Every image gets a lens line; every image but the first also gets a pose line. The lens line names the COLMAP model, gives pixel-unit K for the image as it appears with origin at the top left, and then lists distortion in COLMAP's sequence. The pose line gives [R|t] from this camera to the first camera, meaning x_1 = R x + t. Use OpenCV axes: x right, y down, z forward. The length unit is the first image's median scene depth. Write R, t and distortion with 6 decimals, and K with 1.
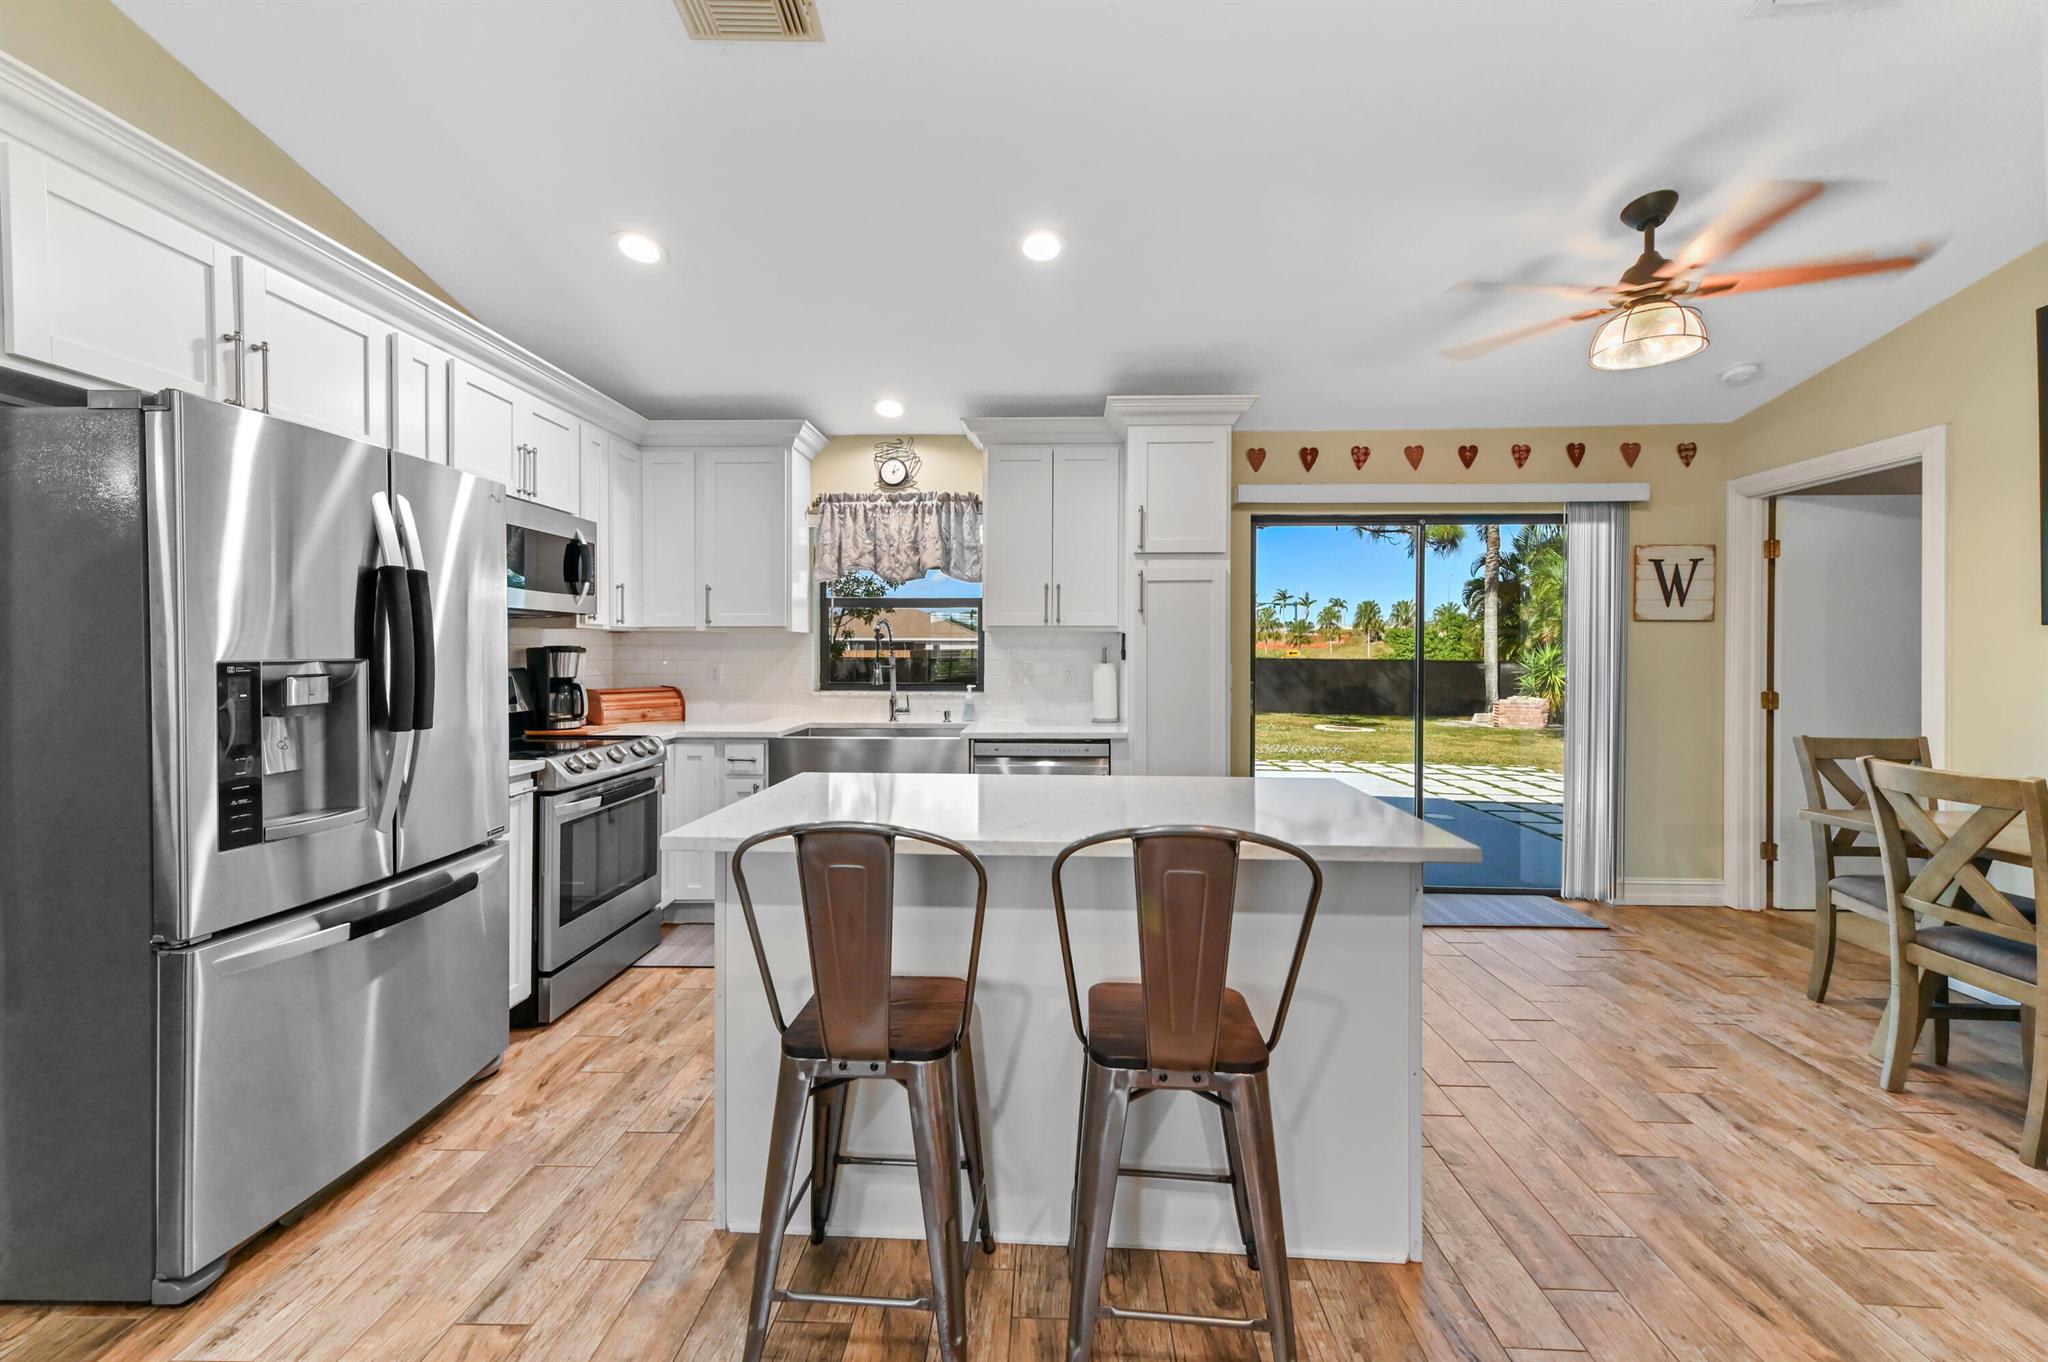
lens RADIAL K [[809.3, 0, 1021.3], [0, 809.3, 658.7], [0, 0, 1]] dist [0.014508, 0.000027]
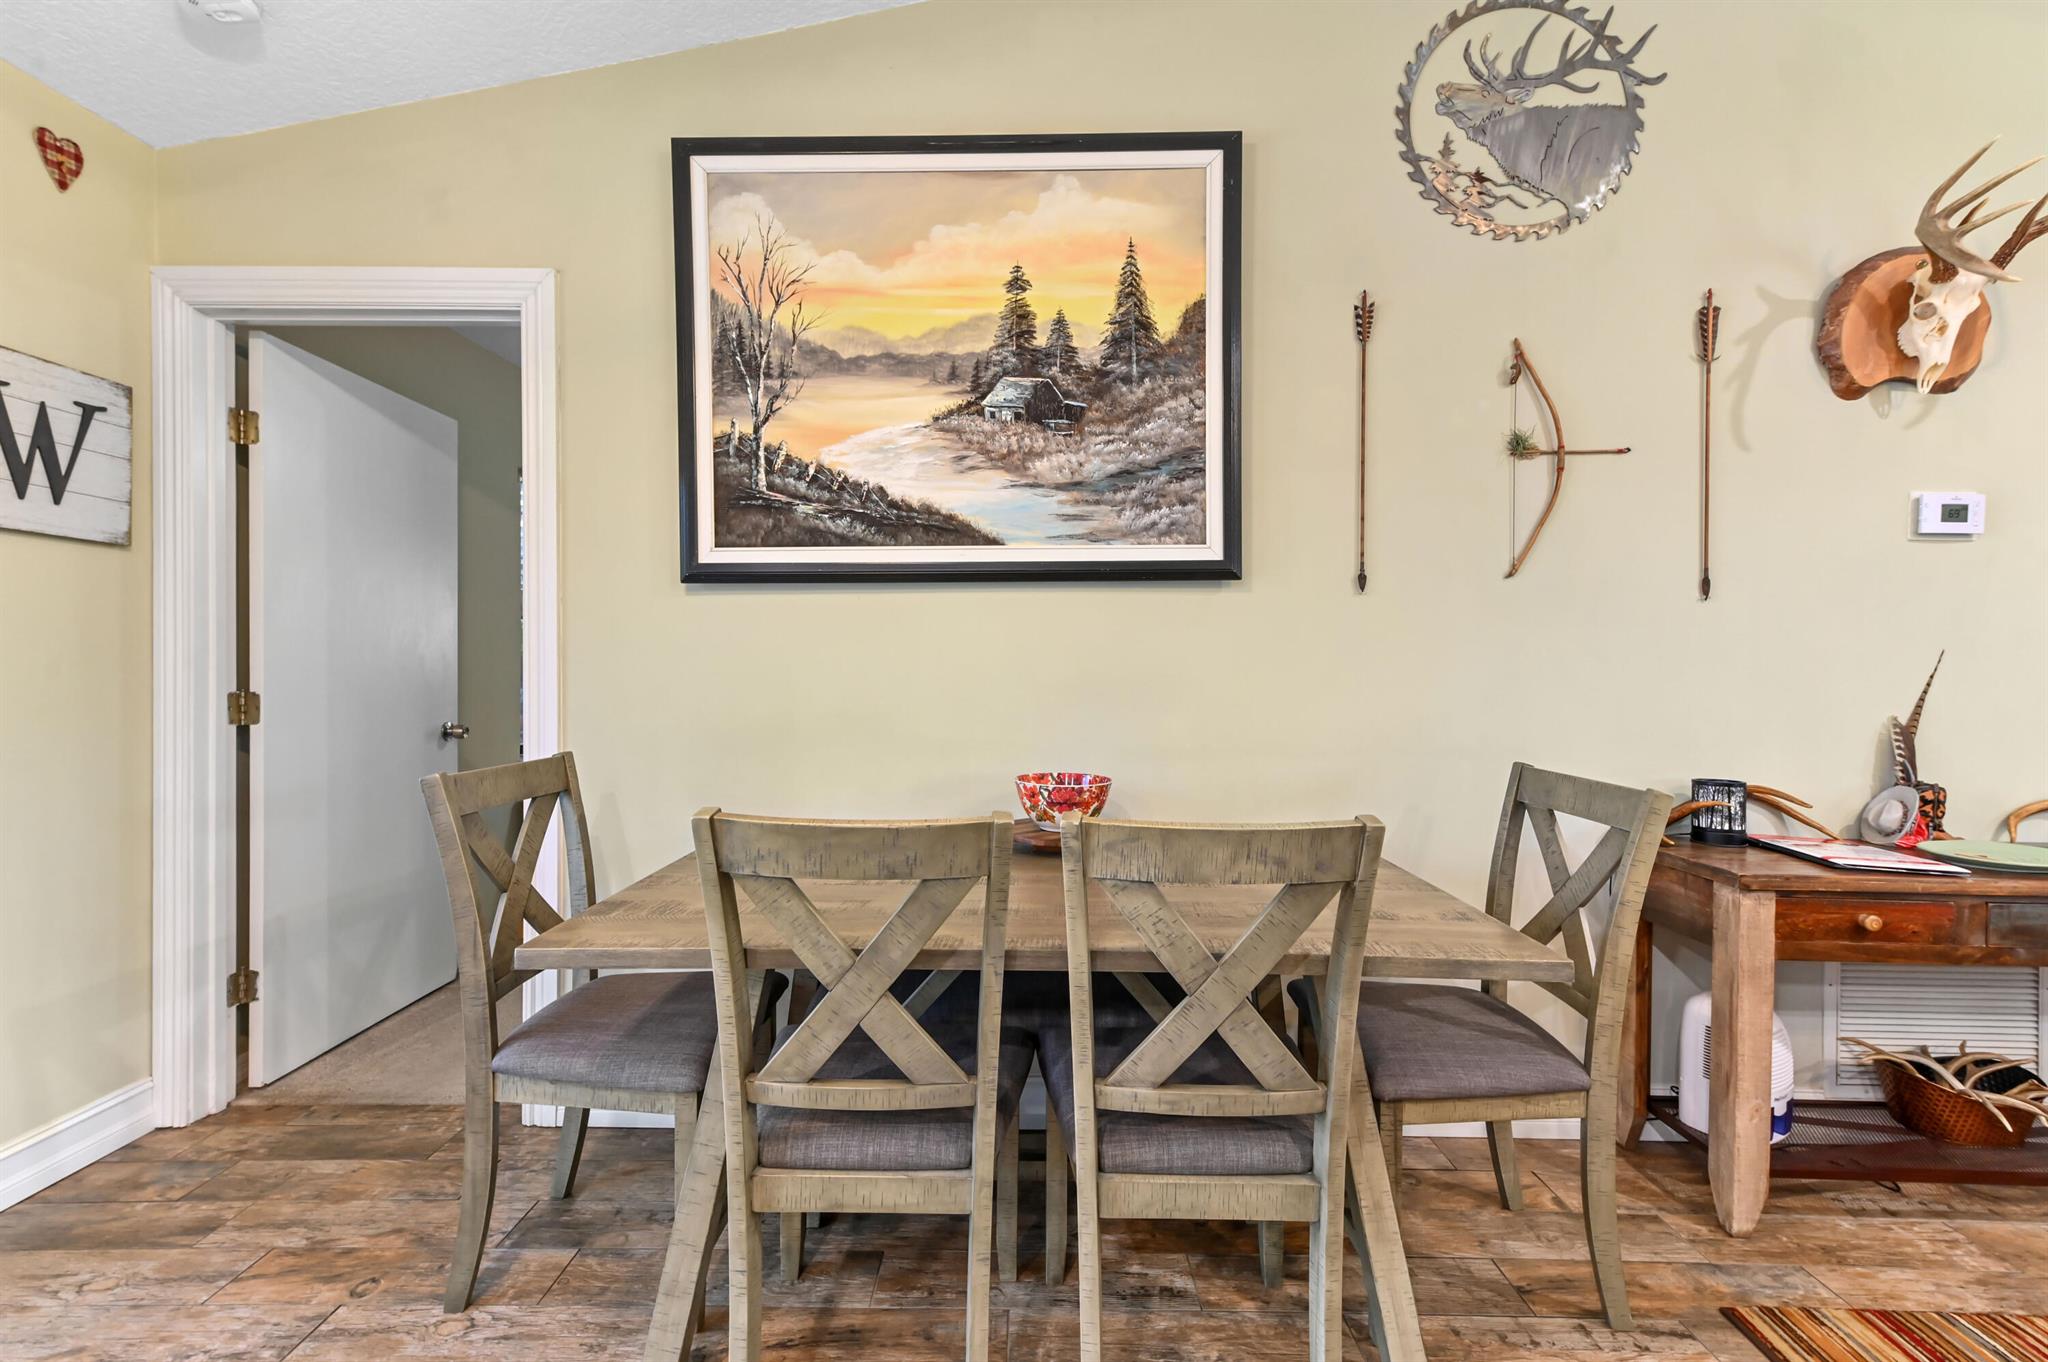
lens RADIAL K [[847.2, 0, 1024.0], [0, 847.2, 681.0], [0, 0, 1]] dist [0.008958, 0.000171]
pose [[-0.039397, -0.012336, 0.999147, 0.341360], [-0.002403, 0.999922, 0.012251, 0.025663], [-0.999221, -0.001918, -0.039424, 0.521927]]
